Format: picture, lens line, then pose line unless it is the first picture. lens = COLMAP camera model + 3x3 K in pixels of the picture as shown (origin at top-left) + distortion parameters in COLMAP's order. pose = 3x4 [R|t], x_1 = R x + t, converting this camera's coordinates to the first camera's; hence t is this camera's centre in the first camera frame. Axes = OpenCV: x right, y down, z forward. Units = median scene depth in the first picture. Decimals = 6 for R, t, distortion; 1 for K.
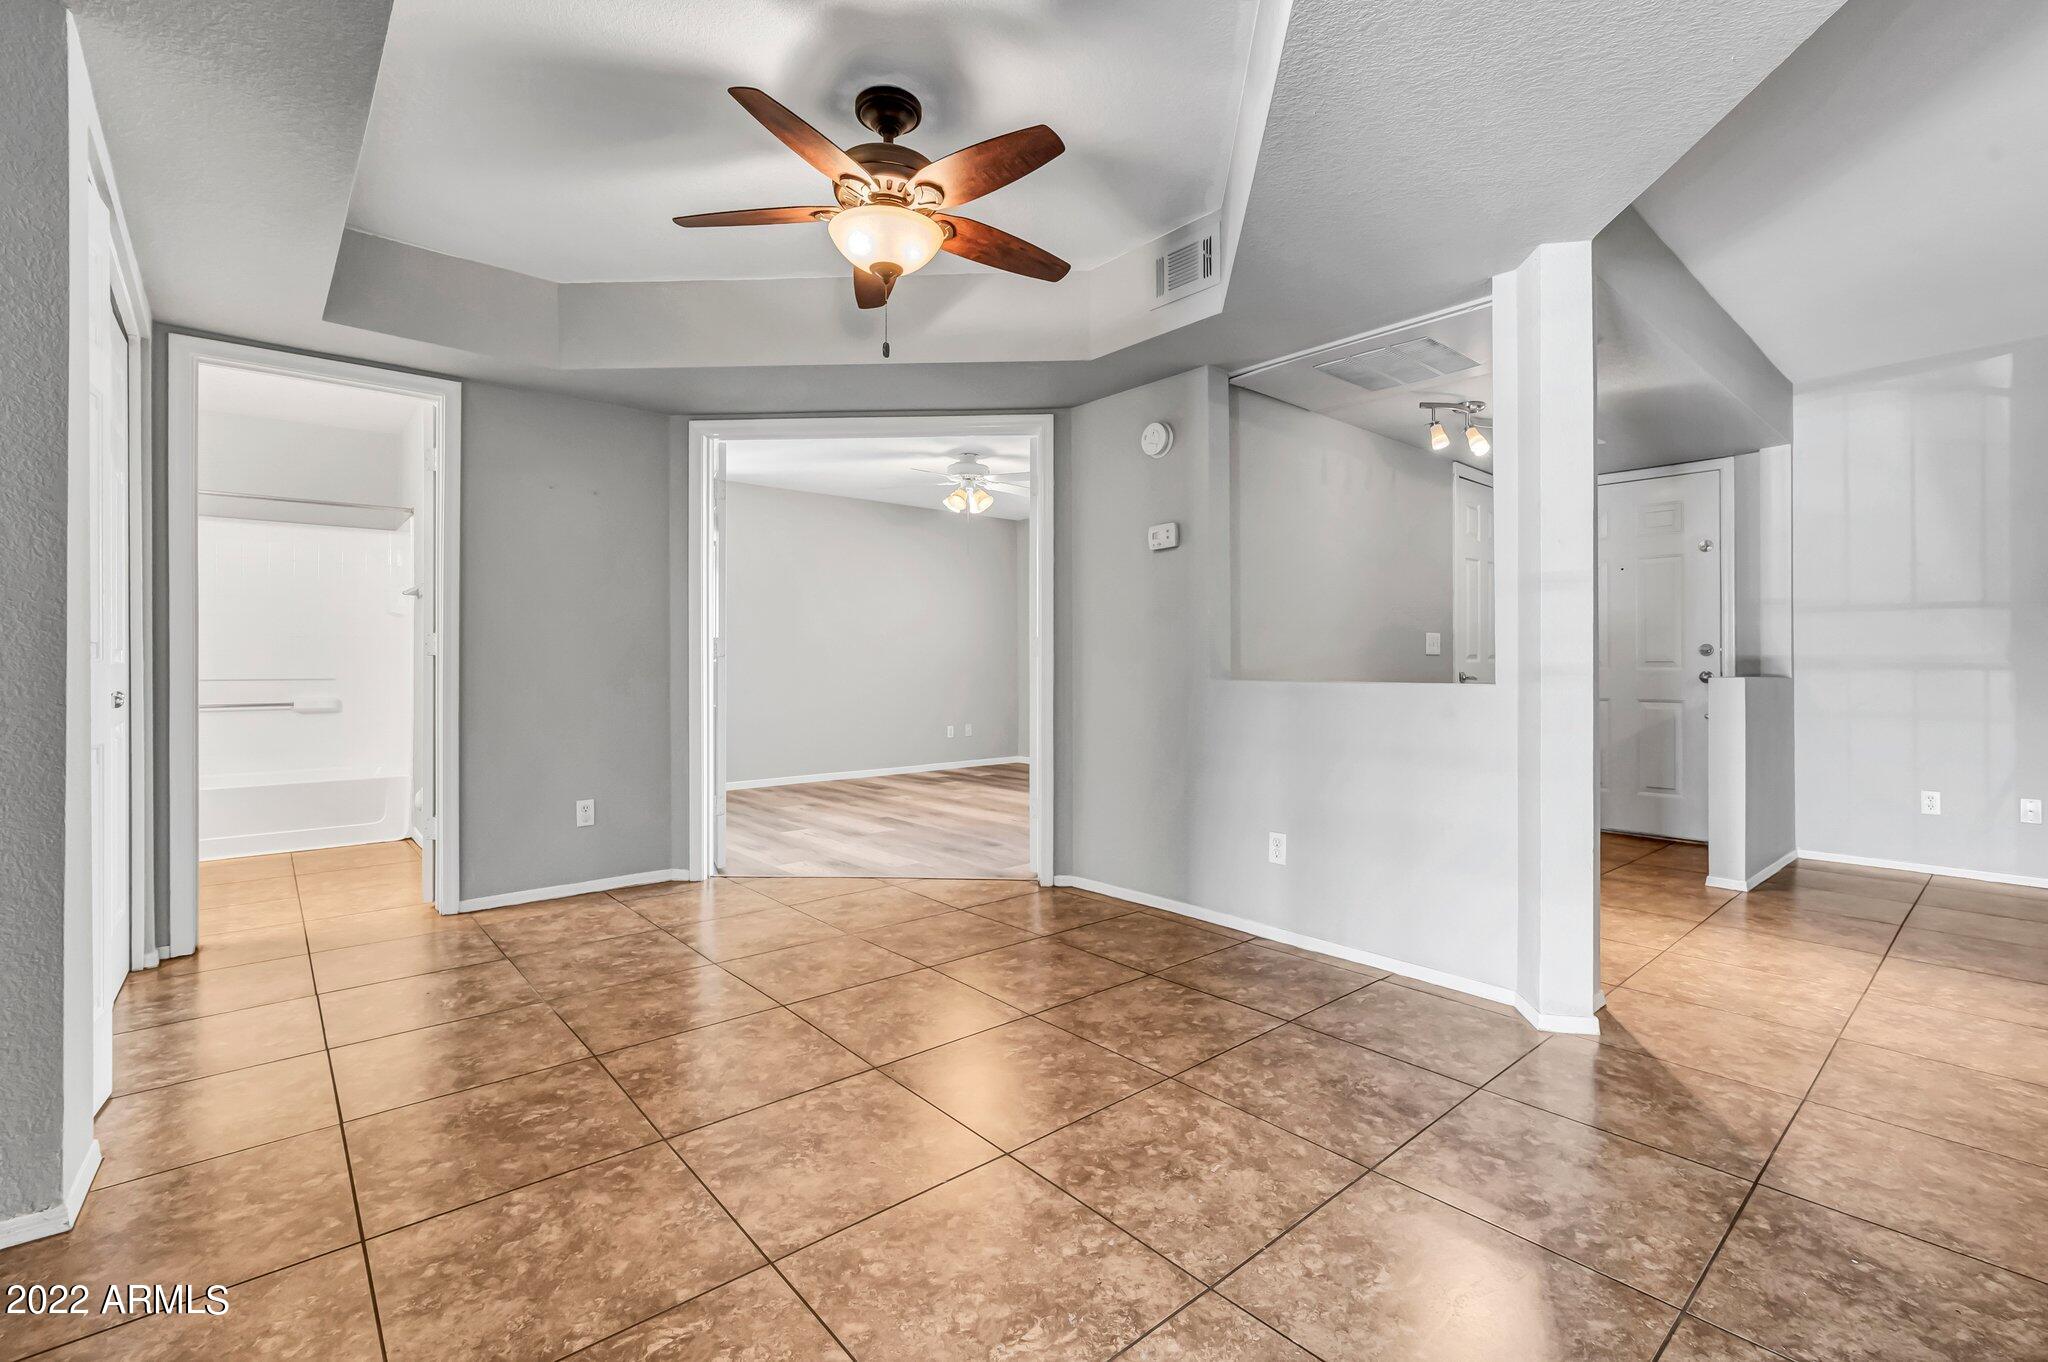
lens RADIAL K [[882.6, 0, 1018.0], [0, 882.6, 668.9], [0, 0, 1]] dist [0.001704, -0.000210]
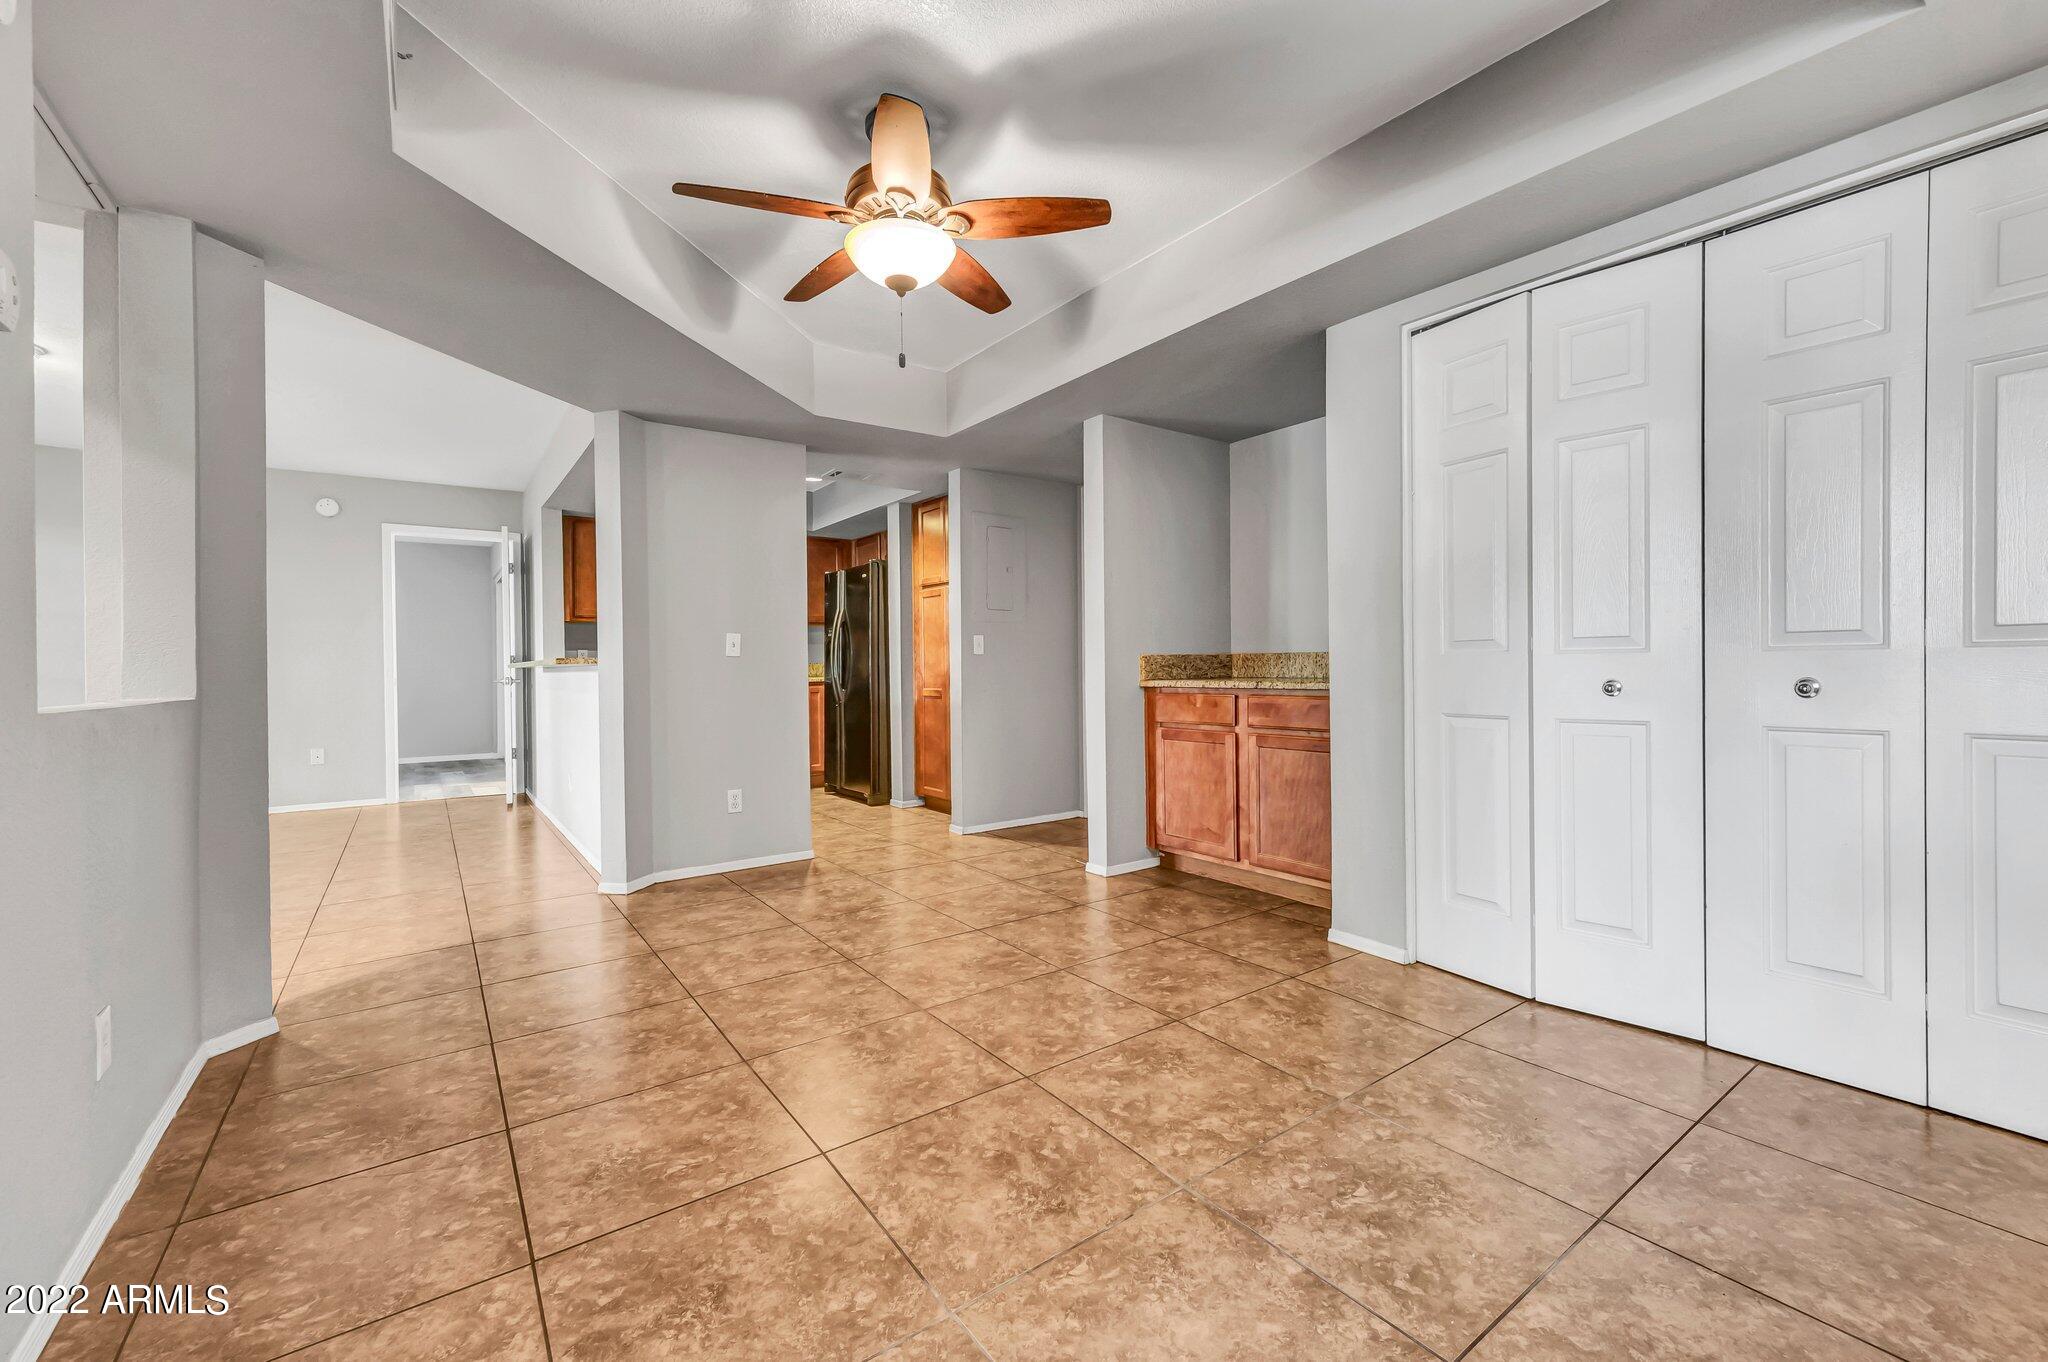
lens RADIAL K [[841.3, 0, 1024.7], [0, 841.3, 671.8], [0, 0, 1]] dist [-0.002610, -0.000026]
pose [[-0.996415, 0.015203, 0.083222, -0.405901], [0.016423, 0.999767, 0.013987, -0.008554], [-0.082990, 0.015303, -0.996433, 2.147966]]
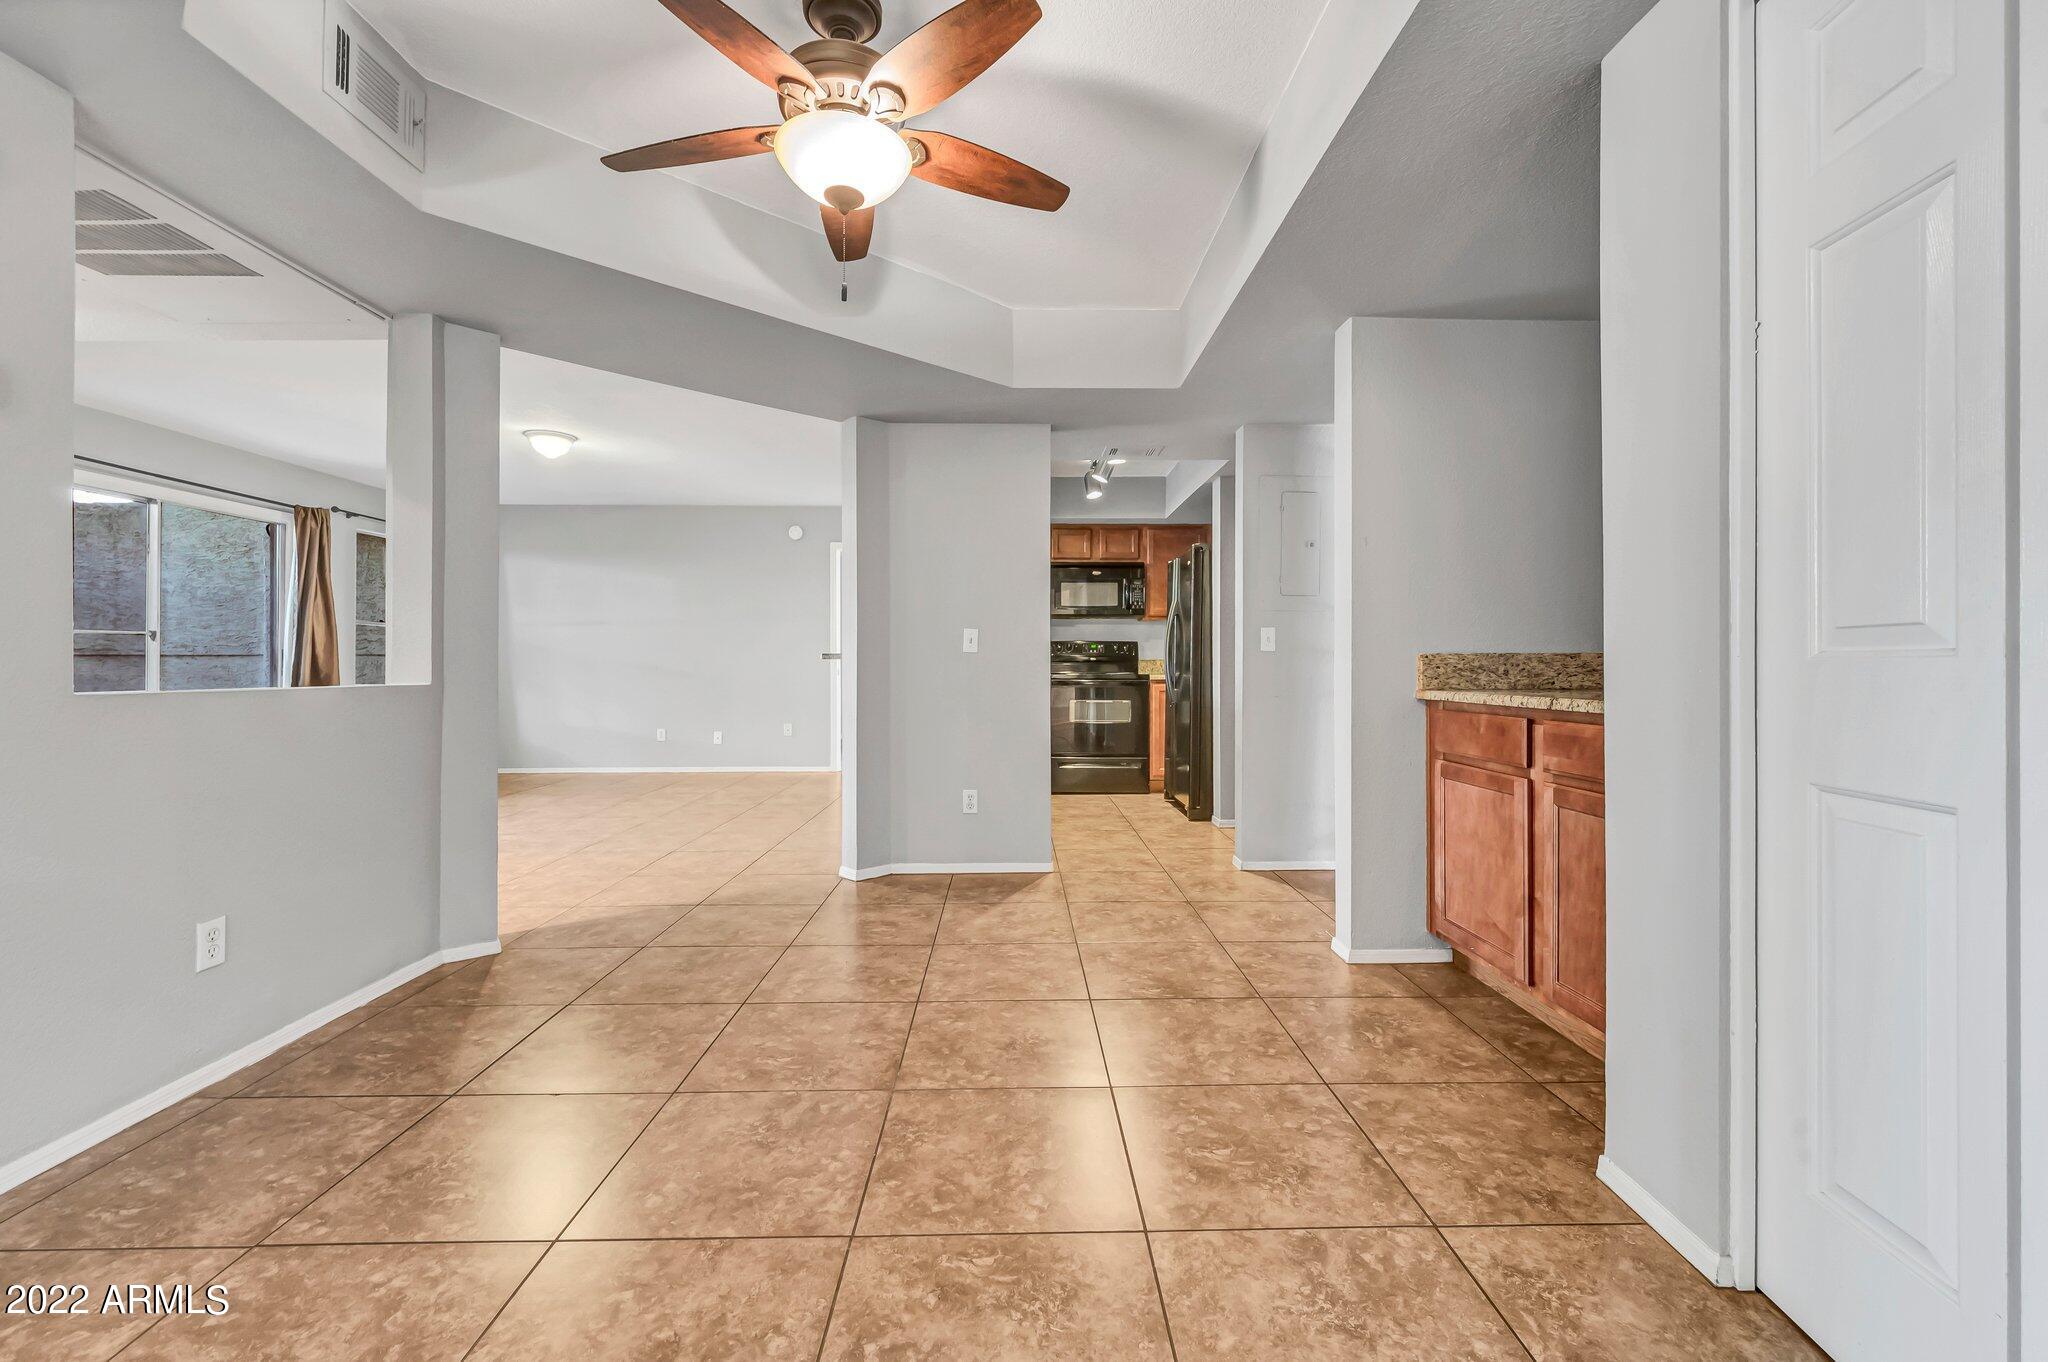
lens RADIAL K [[841.3, 0, 1023.4], [0, 841.3, 666.4], [0, 0, 1]] dist [-0.002610, -0.000026]
pose [[-0.769238, 0.001945, 0.638959, -0.869296], [0.007017, 0.999961, 0.005404, -0.006543], [-0.638924, 0.008641, -0.769222, 1.644236]]
